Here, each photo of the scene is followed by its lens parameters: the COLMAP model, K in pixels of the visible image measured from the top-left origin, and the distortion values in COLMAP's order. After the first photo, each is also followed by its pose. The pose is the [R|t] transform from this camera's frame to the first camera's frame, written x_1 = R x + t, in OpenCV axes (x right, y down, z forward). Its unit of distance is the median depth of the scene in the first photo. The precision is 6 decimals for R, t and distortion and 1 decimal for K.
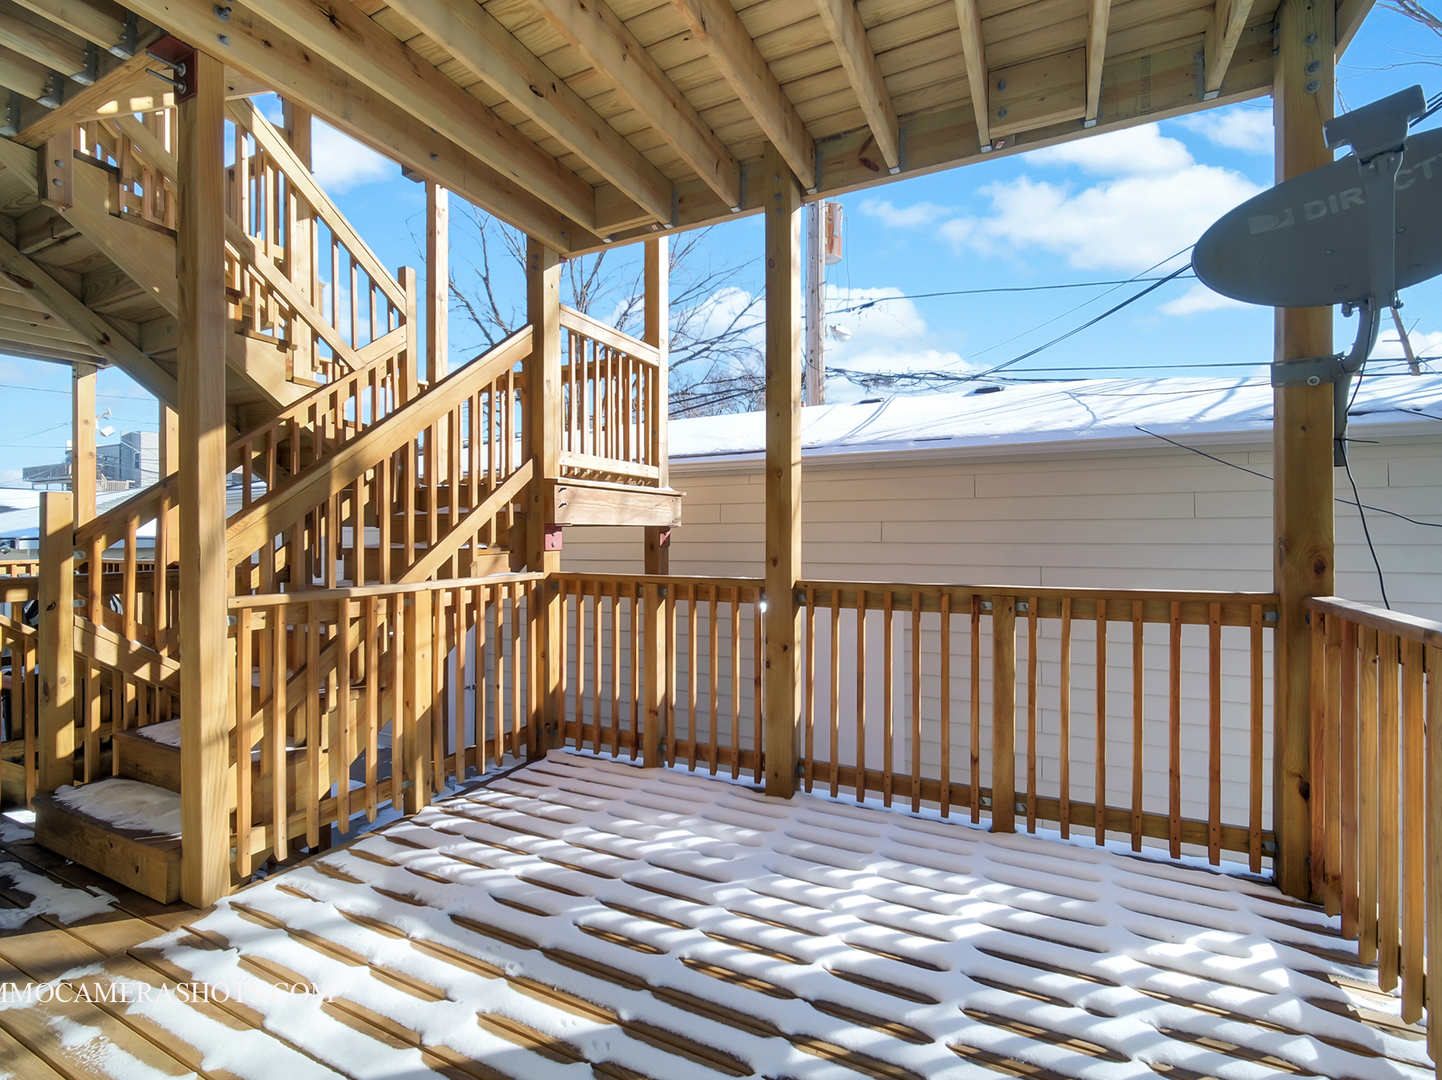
lens RADIAL K [[658.0, 0, 731.5], [0, 658.0, 534.3], [0, 0, 1]] dist [-0.001221, -0.000850]
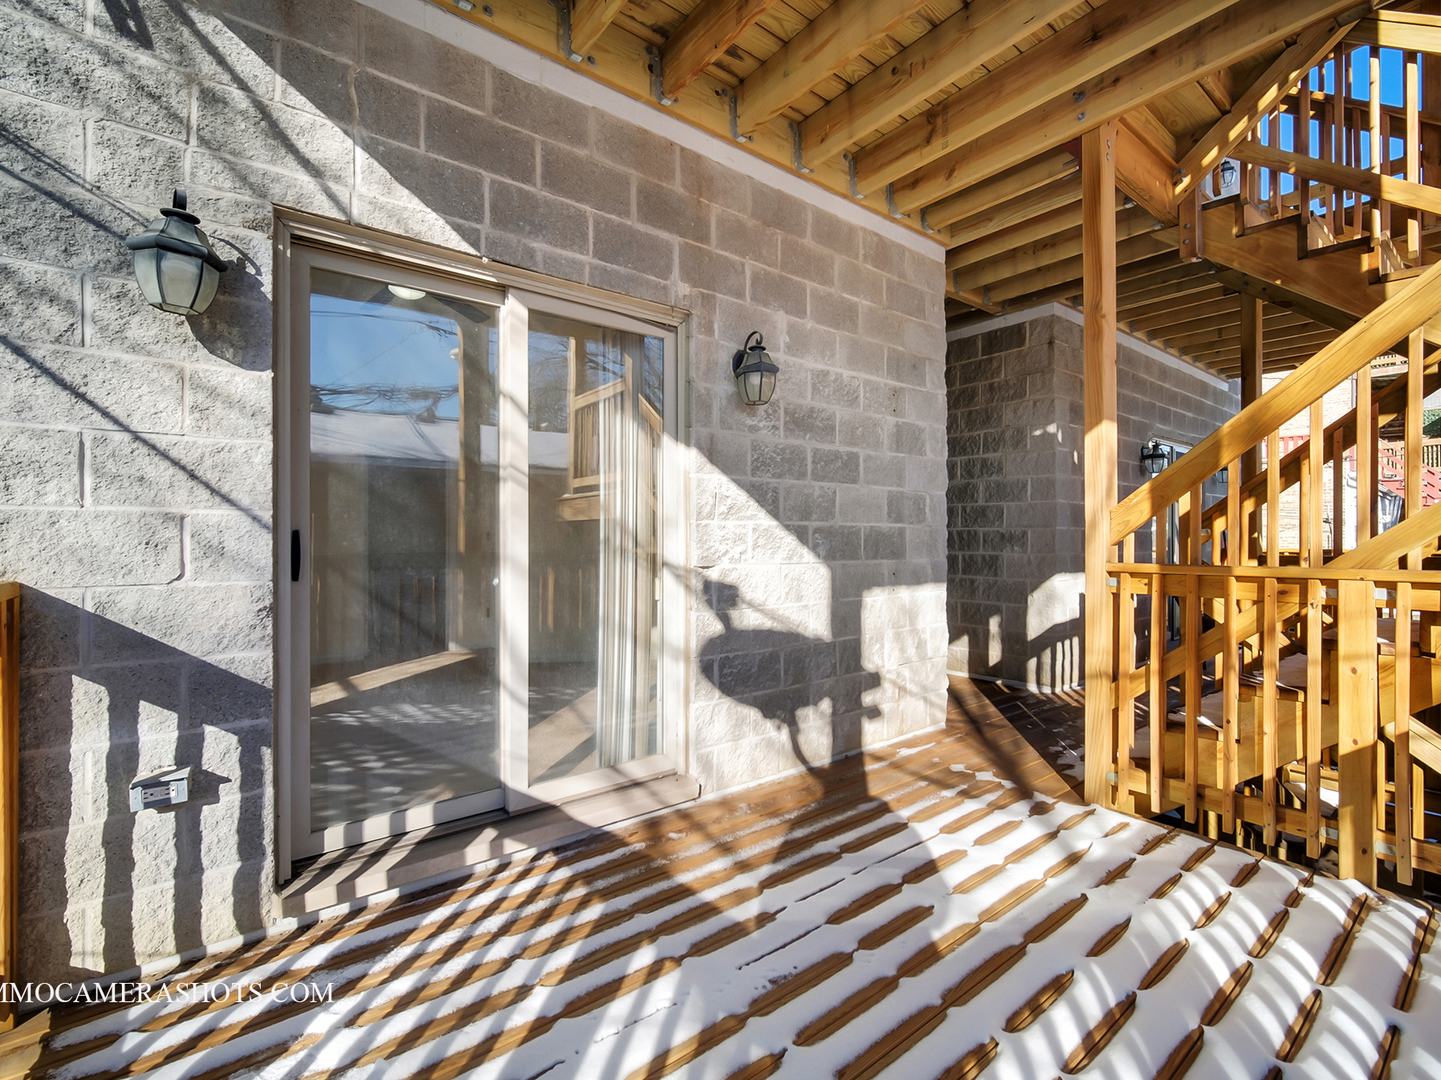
lens RADIAL K [[645.6, 0, 720.5], [0, 645.6, 540.0], [0, 0, 1]] dist [0.001772, 0.000375]
pose [[-0.443282, 0.006388, -0.896360, 0.620902], [-0.003137, 0.999957, 0.008678, 0.048598], [0.896377, 0.006658, -0.443243, 0.895363]]
